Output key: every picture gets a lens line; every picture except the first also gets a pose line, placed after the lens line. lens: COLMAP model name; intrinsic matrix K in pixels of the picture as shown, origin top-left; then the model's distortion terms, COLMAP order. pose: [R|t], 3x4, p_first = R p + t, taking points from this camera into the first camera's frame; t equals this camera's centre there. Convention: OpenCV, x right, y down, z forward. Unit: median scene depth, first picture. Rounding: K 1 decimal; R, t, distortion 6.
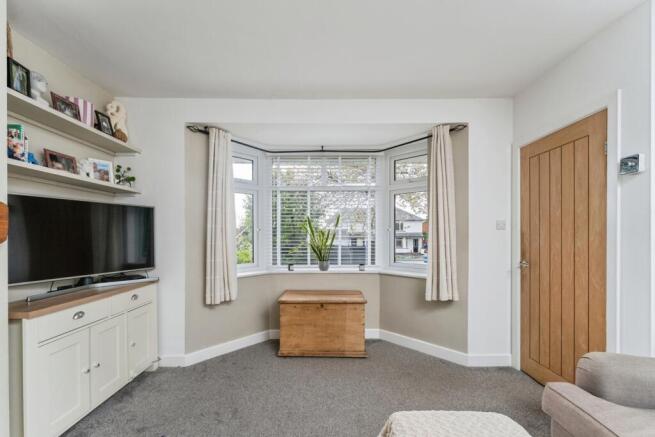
lens RADIAL K [[262.2, 0, 325.5], [0, 262.2, 236.0], [0, 0, 1]] dist [-0.000045, -0.000012]
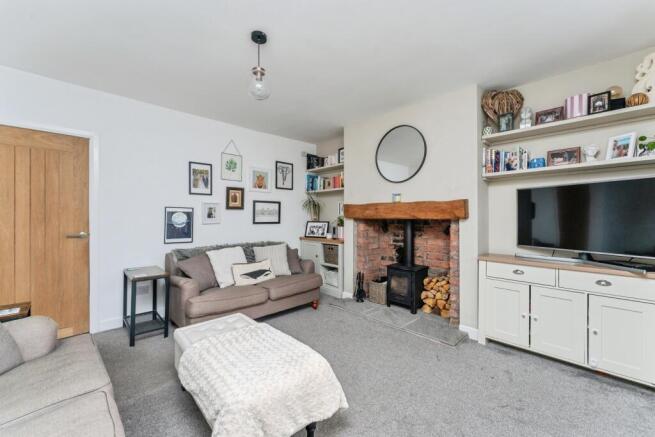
lens RADIAL K [[267.4, 0, 327.3], [0, 267.4, 216.8], [0, 0, 1]] dist [0.000245, 0.000050]
pose [[-0.719079, 0.000242, -0.694928, 0.684210], [-0.001462, 0.999997, 0.001860, 0.004825], [0.694926, 0.002353, -0.719077, 1.143387]]
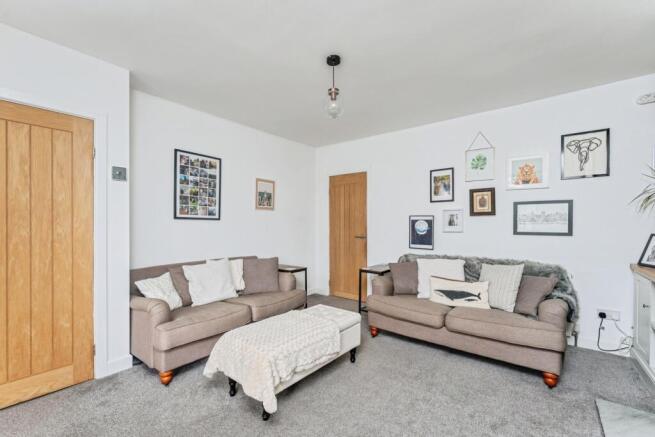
lens RADIAL K [[282.2, 0, 328.0], [0, 282.2, 225.4], [0, 0, 1]] dist [-0.000735, -0.000099]
pose [[-0.780388, -0.002221, 0.625292, -0.537500], [0.001144, 0.999987, 0.004981, 0.005263], [-0.625295, 0.004603, -0.780375, 1.158782]]
